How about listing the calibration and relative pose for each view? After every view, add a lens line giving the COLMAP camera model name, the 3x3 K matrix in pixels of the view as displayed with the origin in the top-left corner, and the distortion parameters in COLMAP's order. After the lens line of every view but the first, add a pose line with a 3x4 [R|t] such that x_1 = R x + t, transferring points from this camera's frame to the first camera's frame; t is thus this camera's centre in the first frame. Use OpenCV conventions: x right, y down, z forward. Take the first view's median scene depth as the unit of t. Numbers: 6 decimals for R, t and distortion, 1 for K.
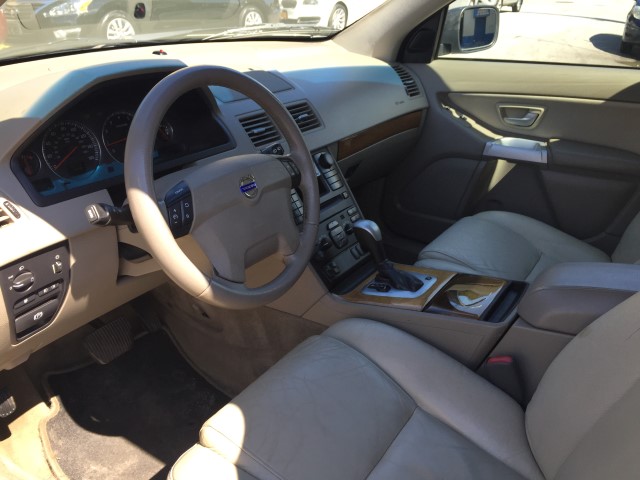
lens RADIAL K [[550.0, 0, 321.0], [0, 550.0, 230.5], [0, 0, 1]] dist [0.081418, -0.142006]
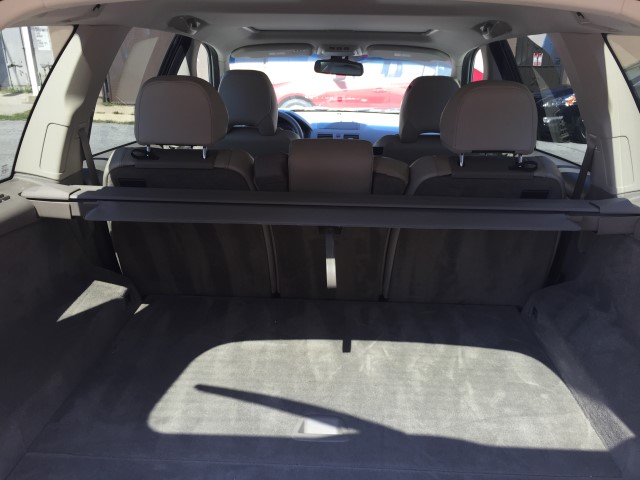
lens RADIAL K [[550.0, 0, 321.0], [0, 550.0, 230.5], [0, 0, 1]] dist [0.081418, -0.142006]
pose [[0.532776, 0.229857, -0.814442, 1.509739], [-0.351180, 0.935678, 0.034344, 0.110221], [0.769949, 0.267718, 0.579228, -0.348627]]
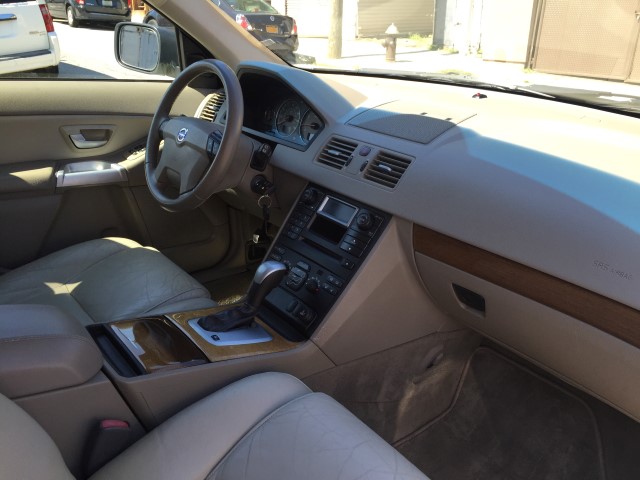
lens RADIAL K [[550.0, 0, 321.0], [0, 550.0, 230.5], [0, 0, 1]] dist [0.081418, -0.142006]
pose [[-0.288495, 0.319740, -0.902517, 0.585917], [-0.440772, 0.792430, 0.421634, -0.325212], [0.849995, 0.519443, -0.087680, 0.751820]]
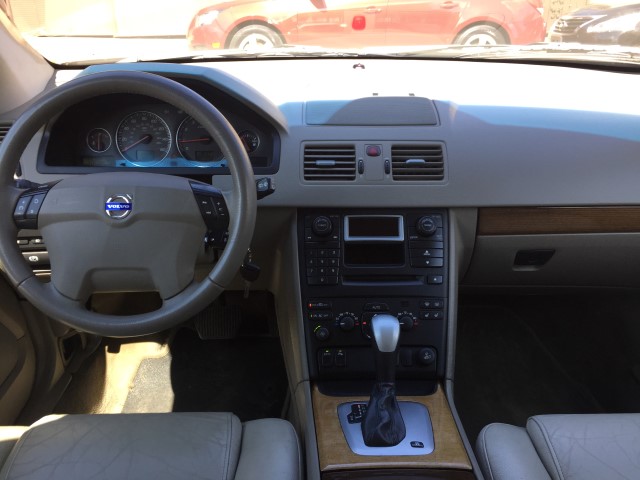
lens RADIAL K [[550.0, 0, 321.0], [0, 550.0, 230.5], [0, 0, 1]] dist [0.081418, -0.142006]
pose [[0.581967, 0.309089, -0.752182, 0.354673], [-0.327769, 0.935648, 0.130883, -0.126326], [0.744232, 0.170373, 0.645826, 0.310453]]
